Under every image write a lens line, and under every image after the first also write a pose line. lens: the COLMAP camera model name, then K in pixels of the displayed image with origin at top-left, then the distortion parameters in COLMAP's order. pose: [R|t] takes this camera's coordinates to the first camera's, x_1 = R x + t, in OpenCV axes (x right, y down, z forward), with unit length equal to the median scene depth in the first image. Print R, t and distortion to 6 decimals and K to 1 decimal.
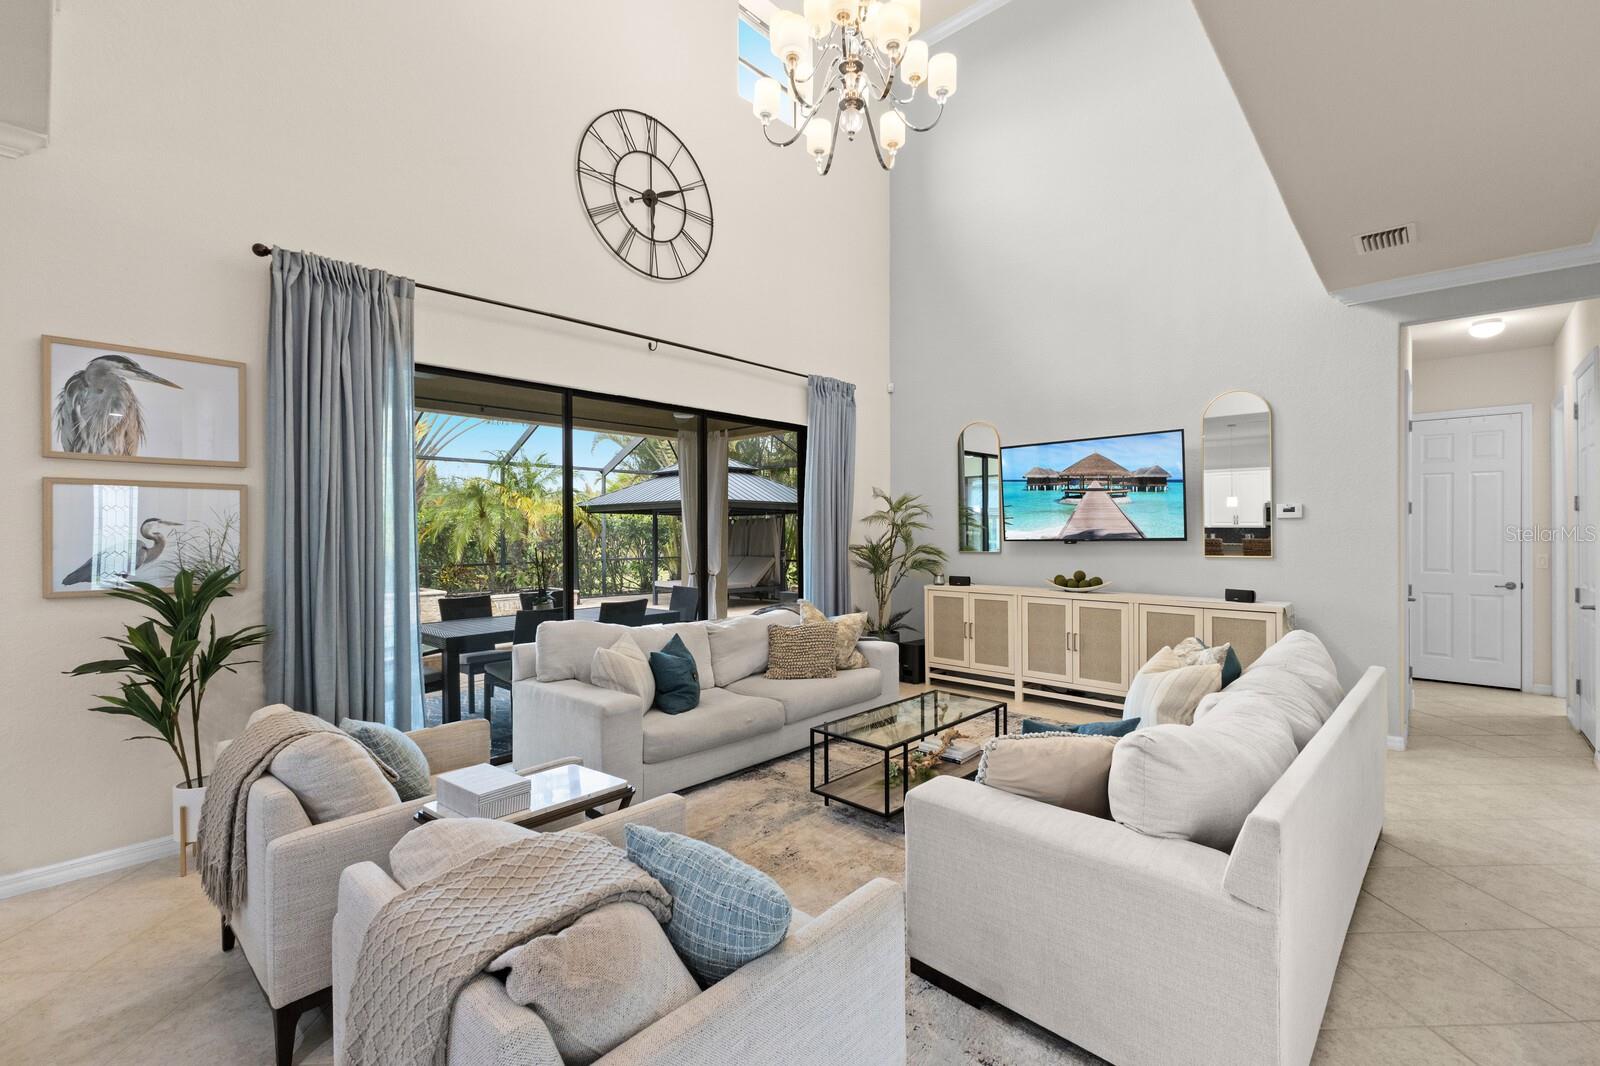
lens RADIAL K [[687.1, 0, 801.7], [0, 687.1, 532.0], [0, 0, 1]] dist [0.008311, -0.000301]
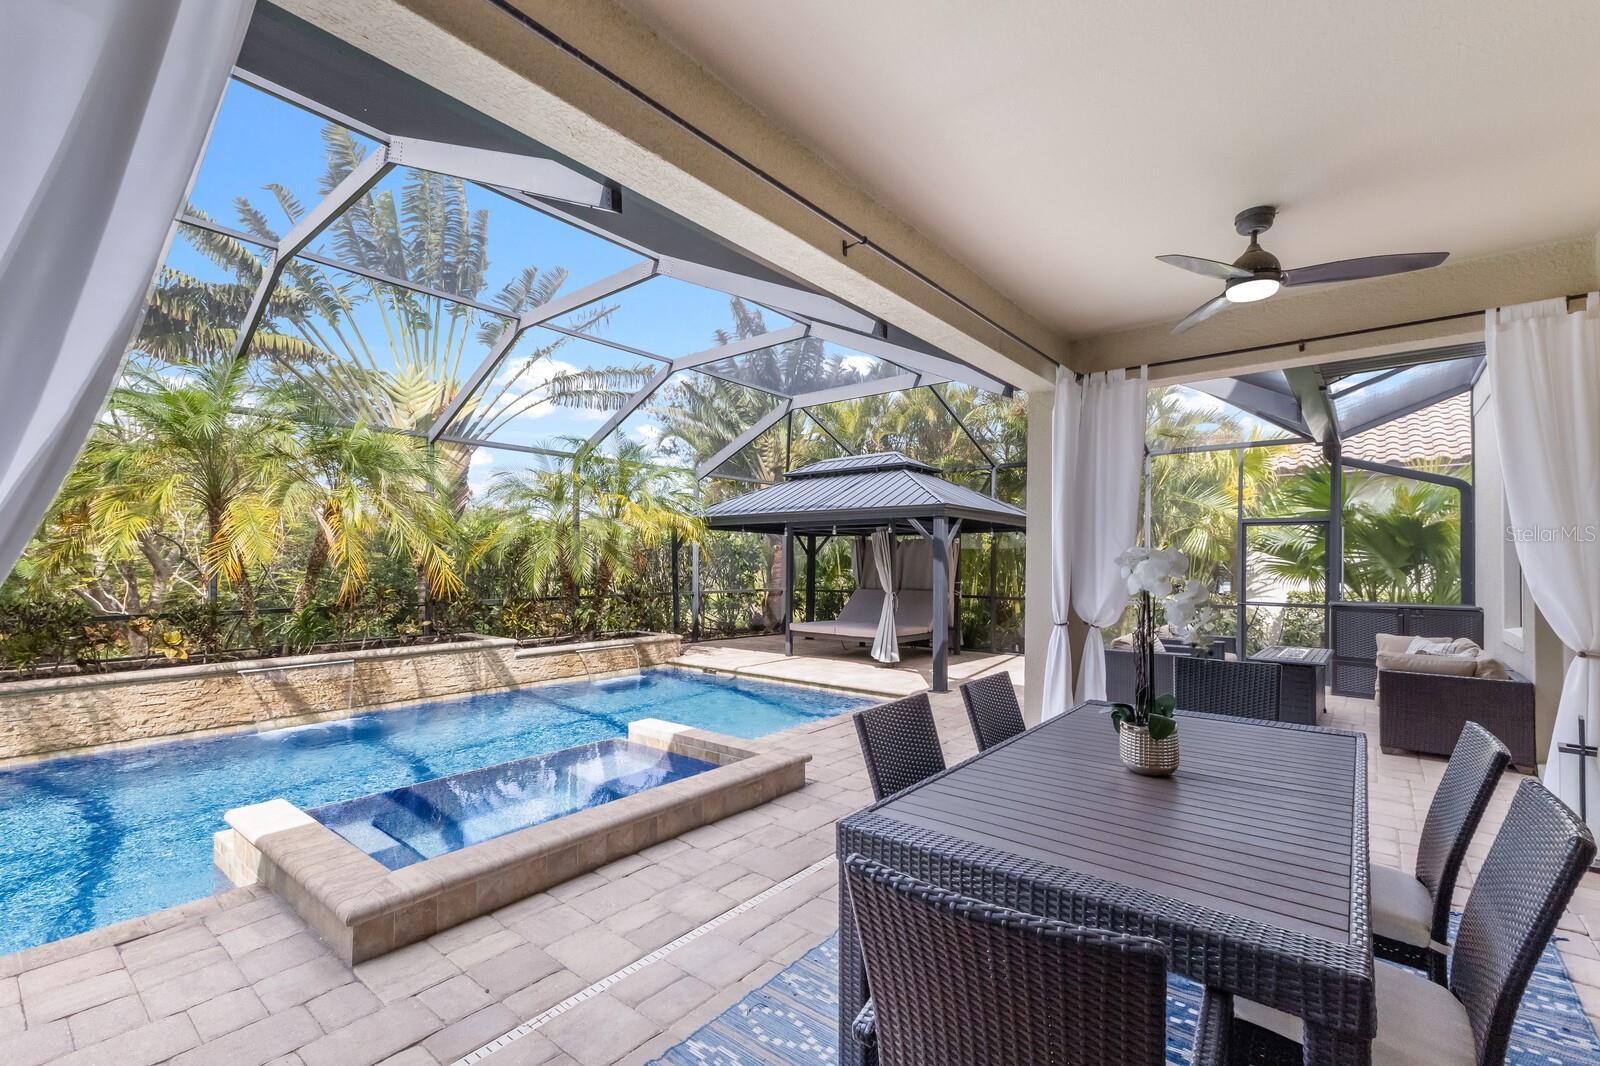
lens RADIAL K [[697.8, 0, 809.0], [0, 697.8, 553.6], [0, 0, 1]] dist [0.017223, -0.000426]
pose [[0.997903, 0.010403, 0.063886, -0.653864], [-0.009611, 0.999873, -0.012688, 0.020854], [-0.064010, 0.012048, 0.997877, 0.718328]]
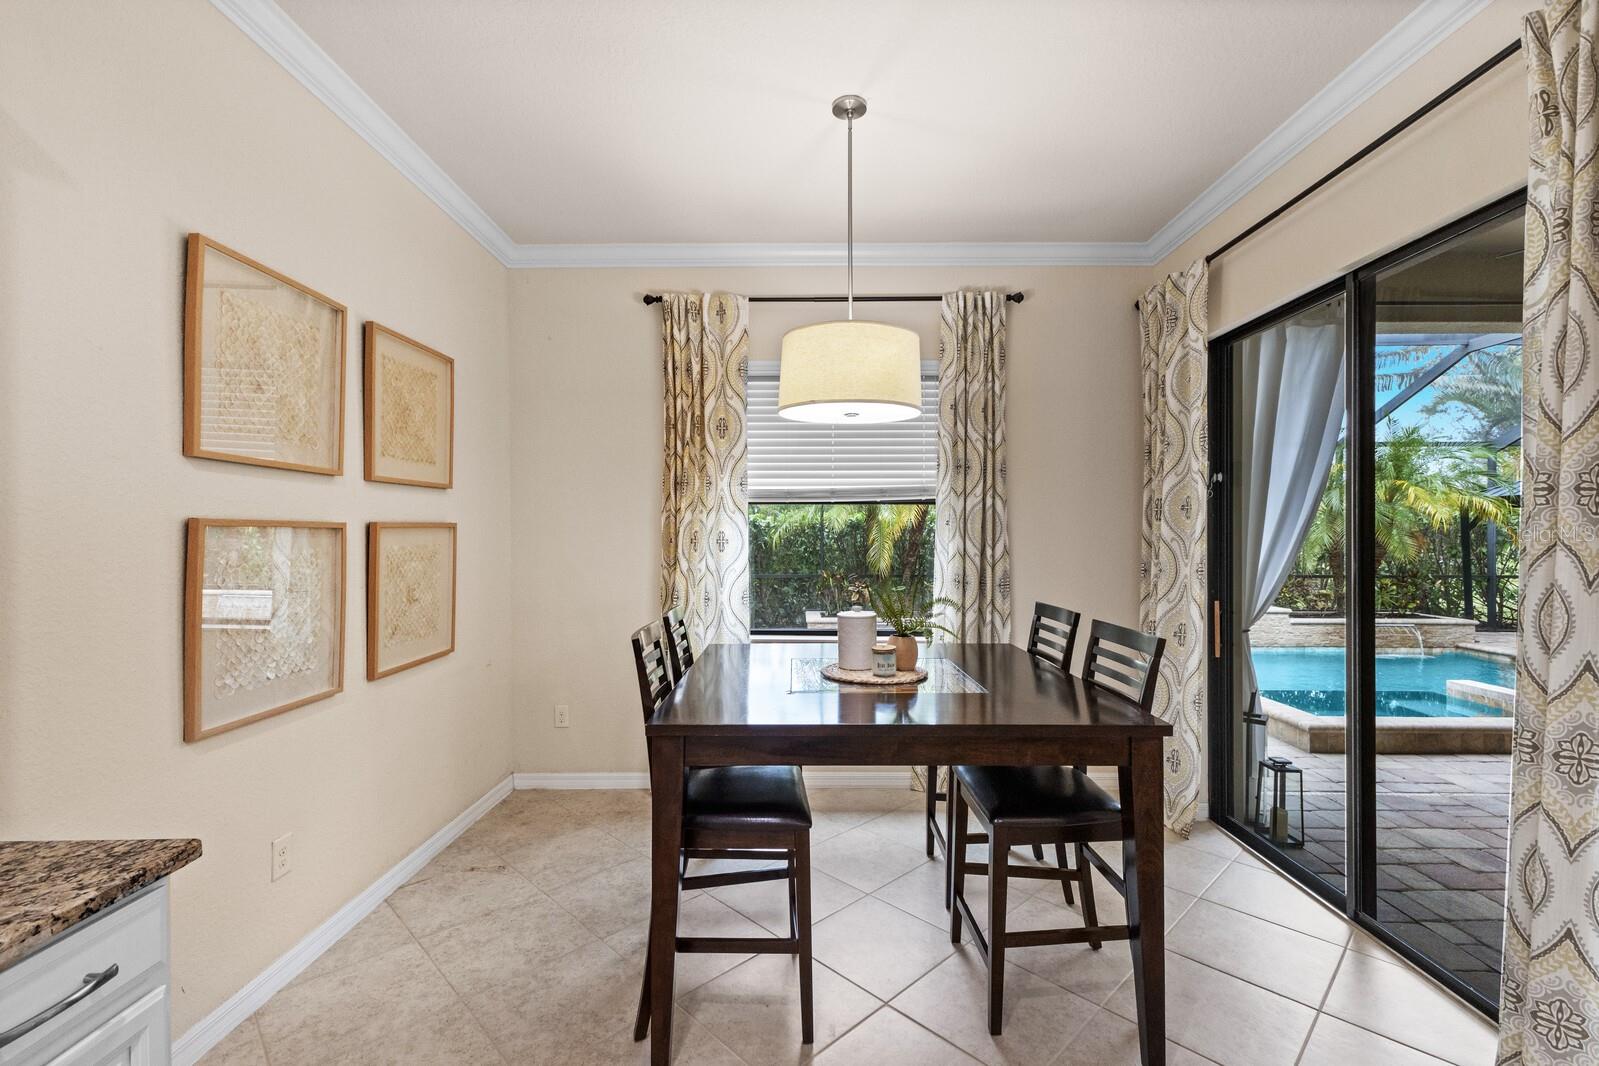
lens RADIAL K [[705.2, 0, 799.5], [0, 705.2, 533.0], [0, 0, 1]] dist [0.013597, 0.000079]
pose [[0.662125, 0.005049, -0.749376, -0.654264], [-0.006602, 0.999978, 0.000904, 0.004542], [0.749364, 0.004349, 0.662144, 0.080609]]
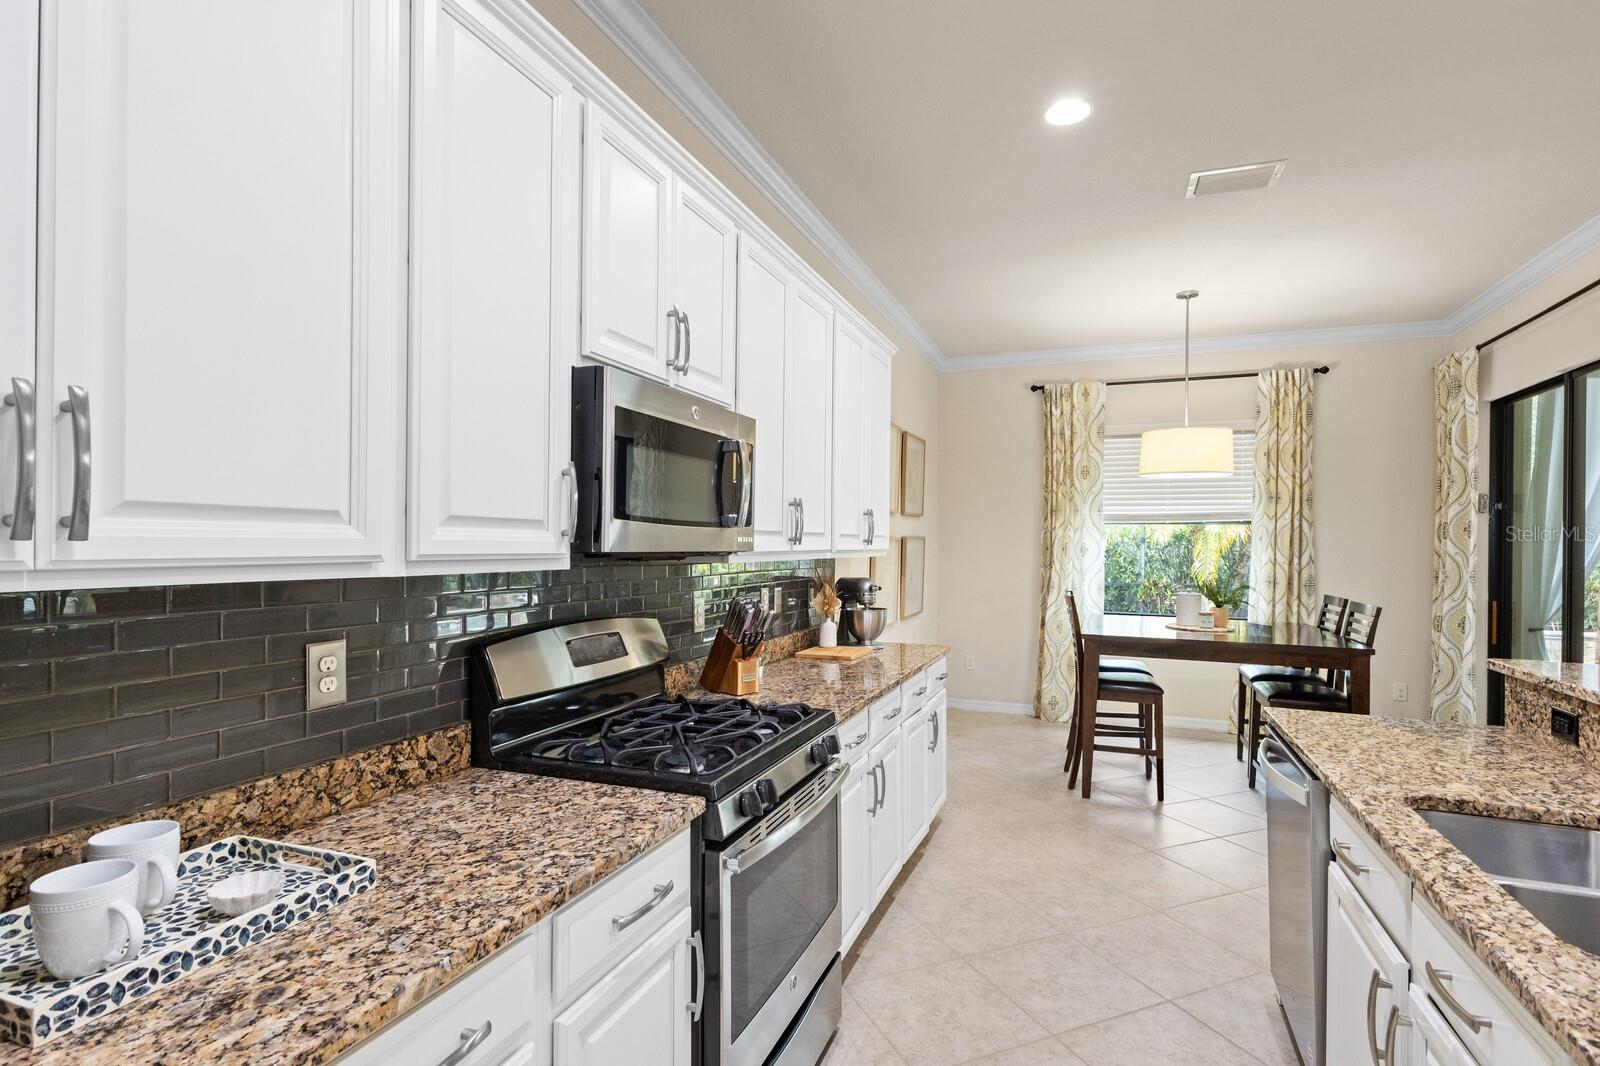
lens RADIAL K [[776.8, 0, 803.7], [0, 776.8, 539.1], [0, 0, 1]] dist [0.009005, -0.000493]
pose [[0.349469, 0.008833, -0.936906, -0.316941], [-0.016543, 0.999858, 0.003255, 0.001455], [0.936802, 0.014362, 0.349565, -0.286831]]
